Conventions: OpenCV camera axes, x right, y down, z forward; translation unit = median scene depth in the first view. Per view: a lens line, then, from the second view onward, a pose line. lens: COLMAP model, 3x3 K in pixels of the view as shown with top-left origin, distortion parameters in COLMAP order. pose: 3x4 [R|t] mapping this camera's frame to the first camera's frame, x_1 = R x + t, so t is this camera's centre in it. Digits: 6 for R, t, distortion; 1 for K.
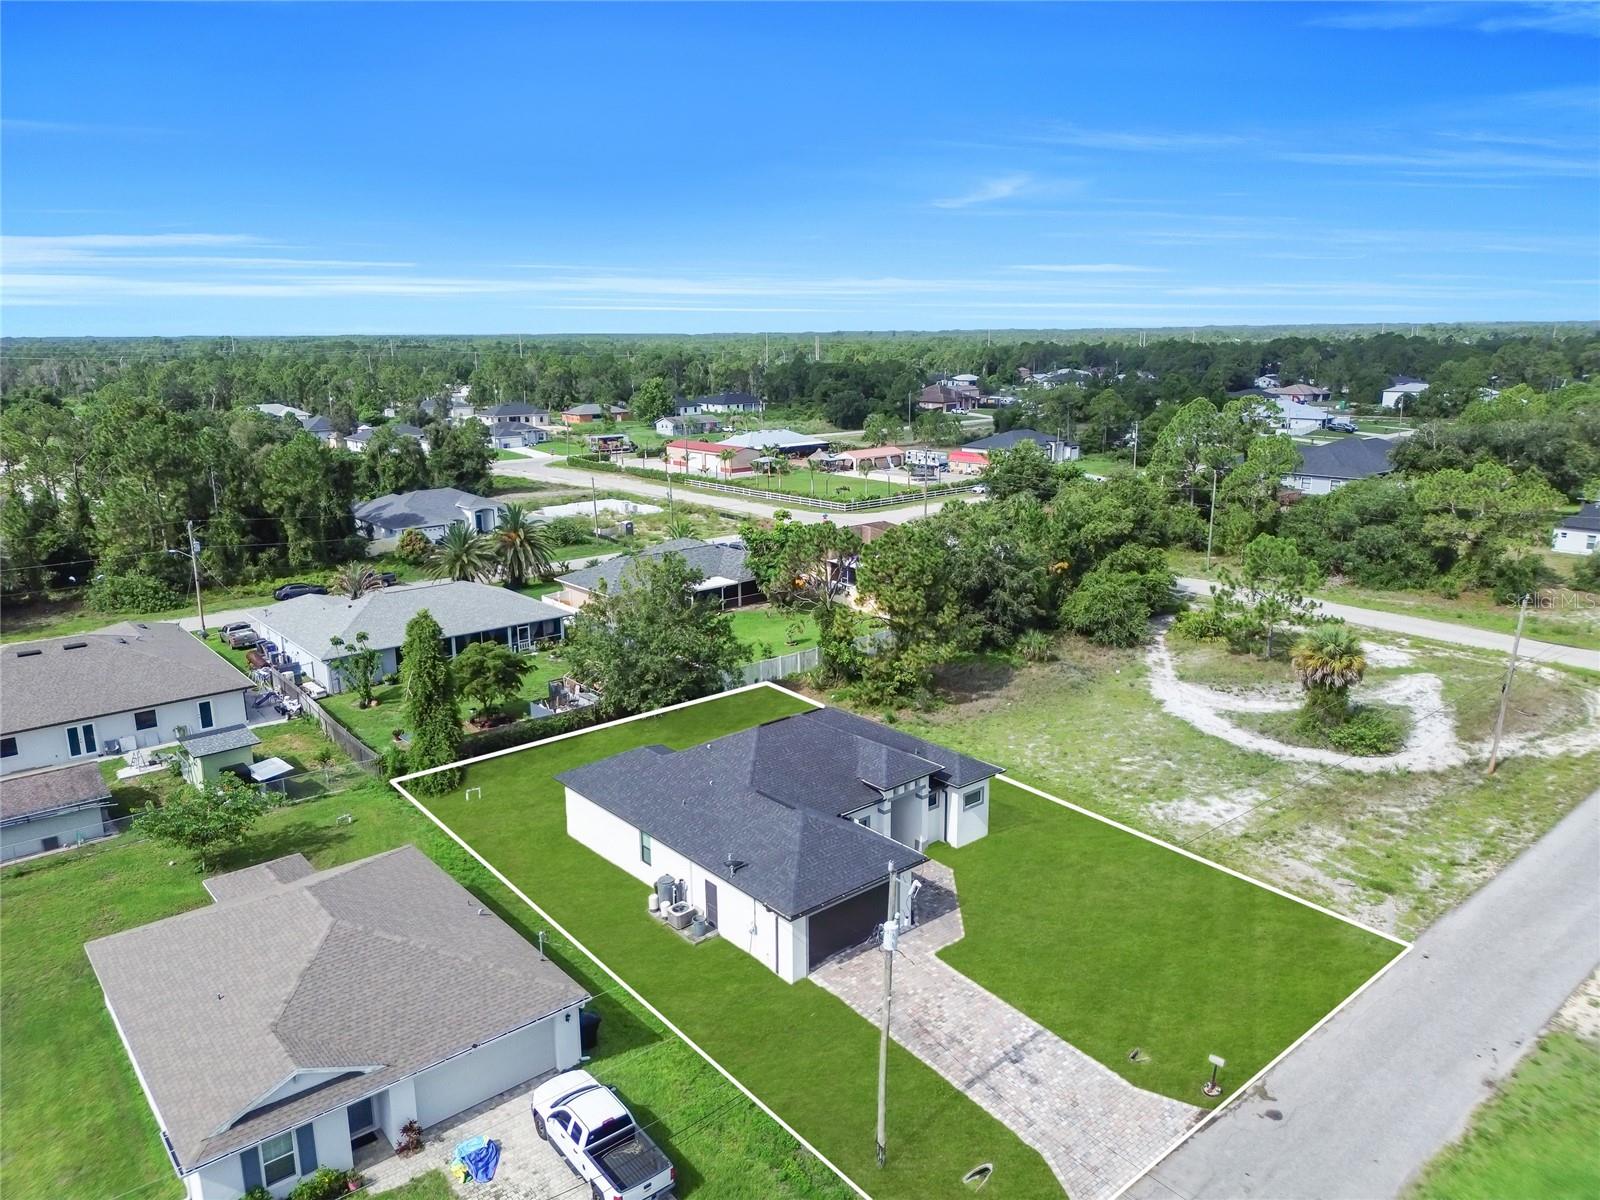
lens RADIAL K [[1120.8, 0, 799.7], [0, 1120.8, 593.3], [0, 0, 1]] dist [0.061160, -0.060936]
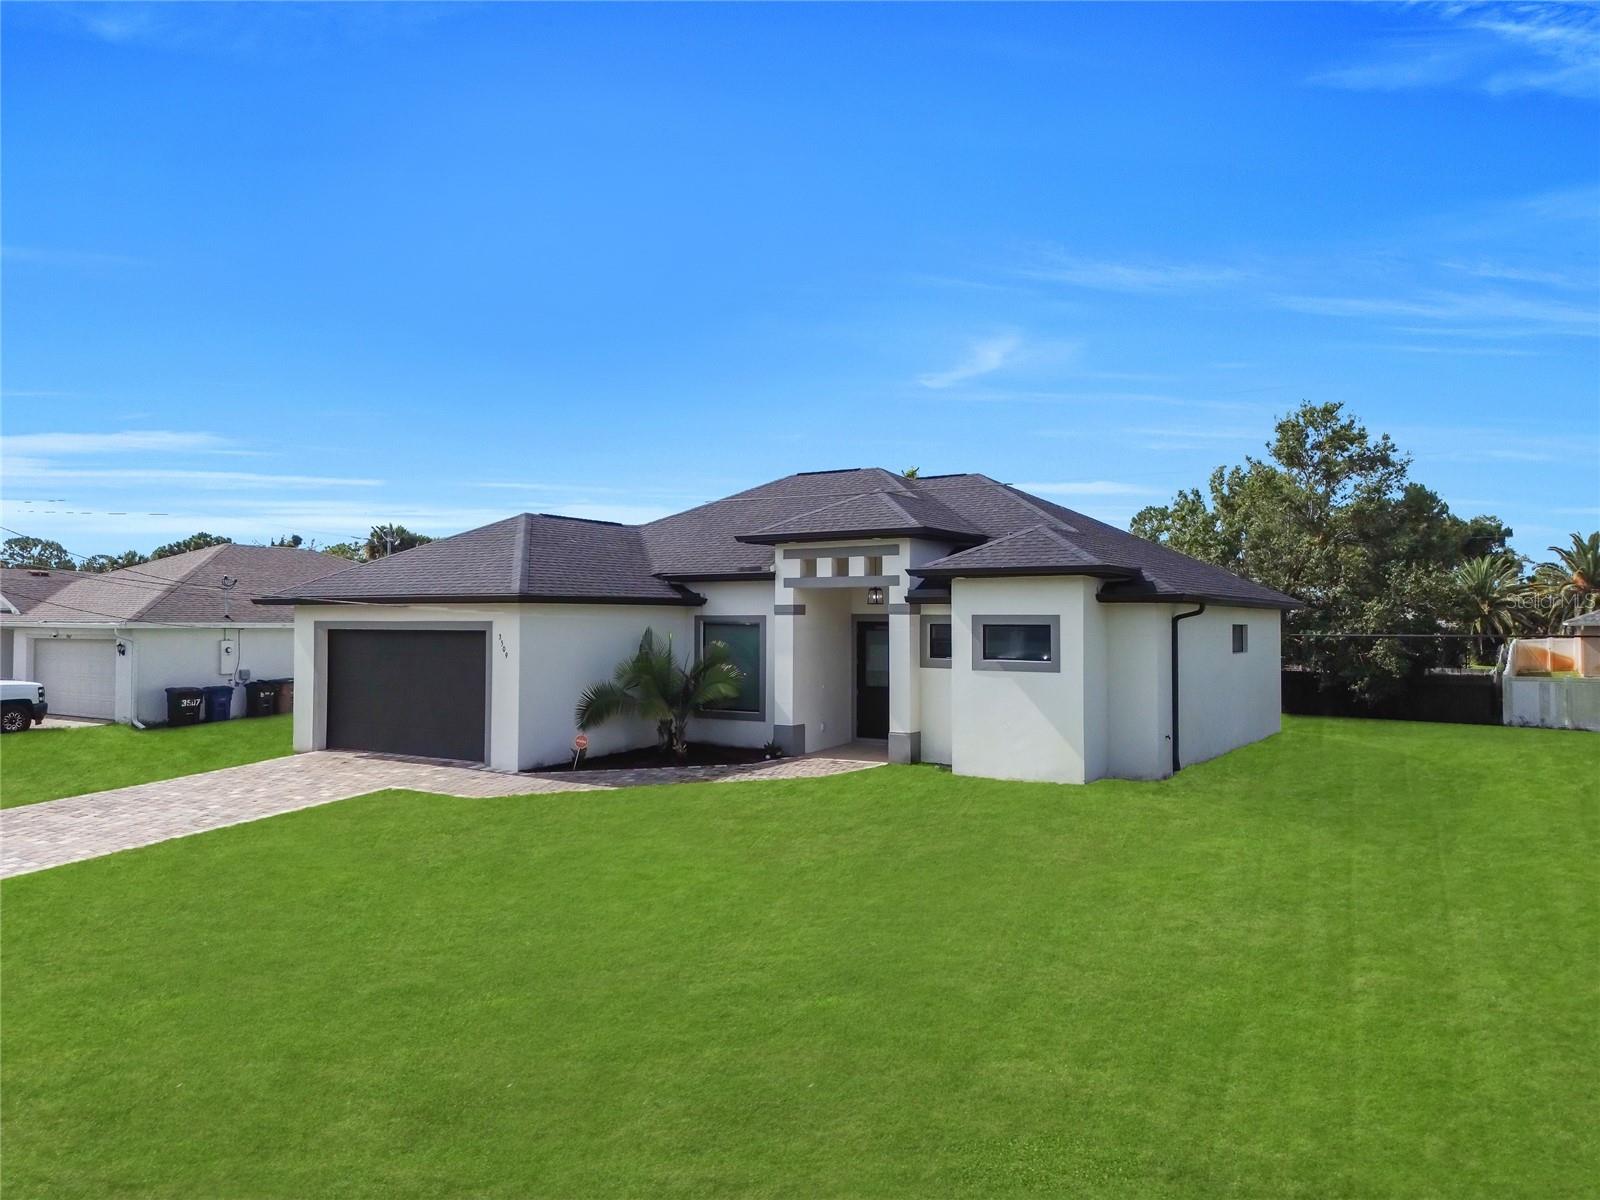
lens RADIAL K [[1120.8, 0, 799.7], [0, 1120.8, 593.3], [0, 0, 1]] dist [0.061160, -0.060936]
pose [[0.292520, -0.013312, -0.956167, 0.371799], [-0.220503, 0.972018, -0.080991, 0.169867], [0.930489, 0.234529, 0.281400, 0.679488]]
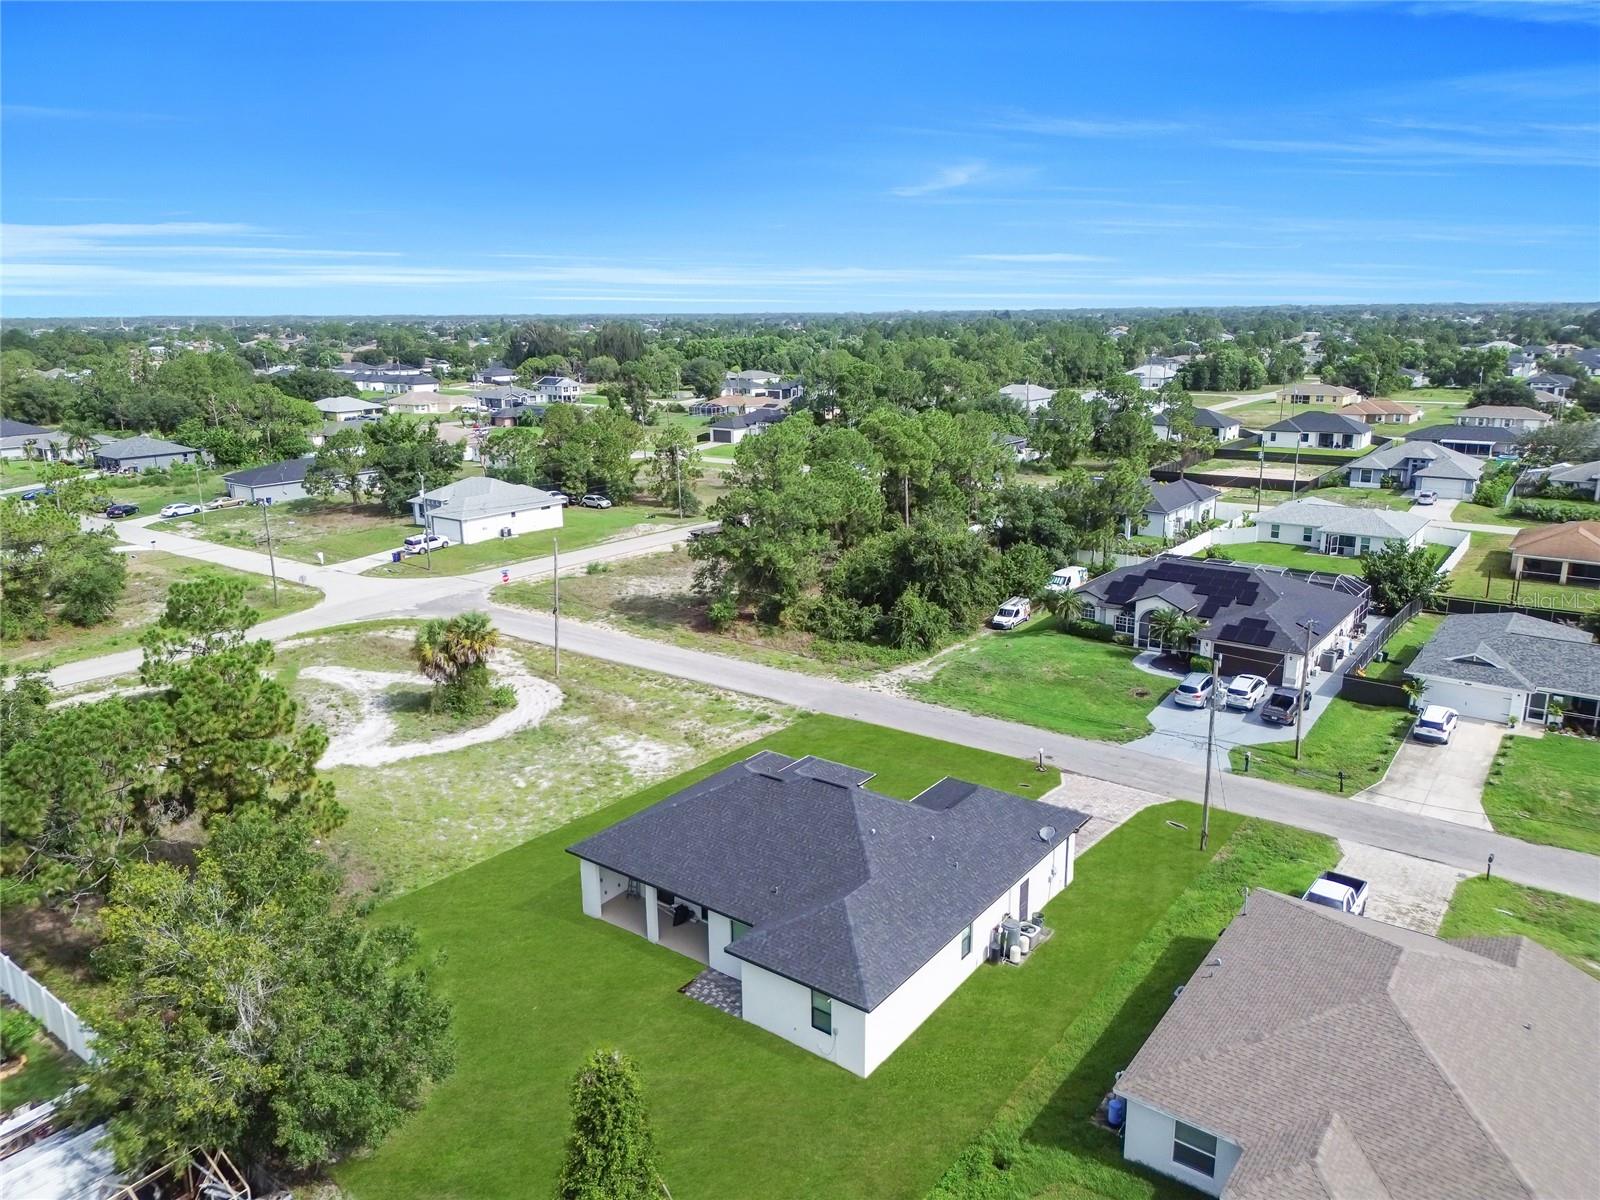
lens RADIAL K [[1116.0, 0, 802.7], [0, 1116.0, 604.2], [0, 0, 1]] dist [0.073971, -0.069090]
pose [[-0.224132, -0.234863, 0.945835, -0.658858], [0.232620, 0.929581, 0.285950, -0.222129], [-0.946389, 0.284110, -0.153715, 0.888506]]
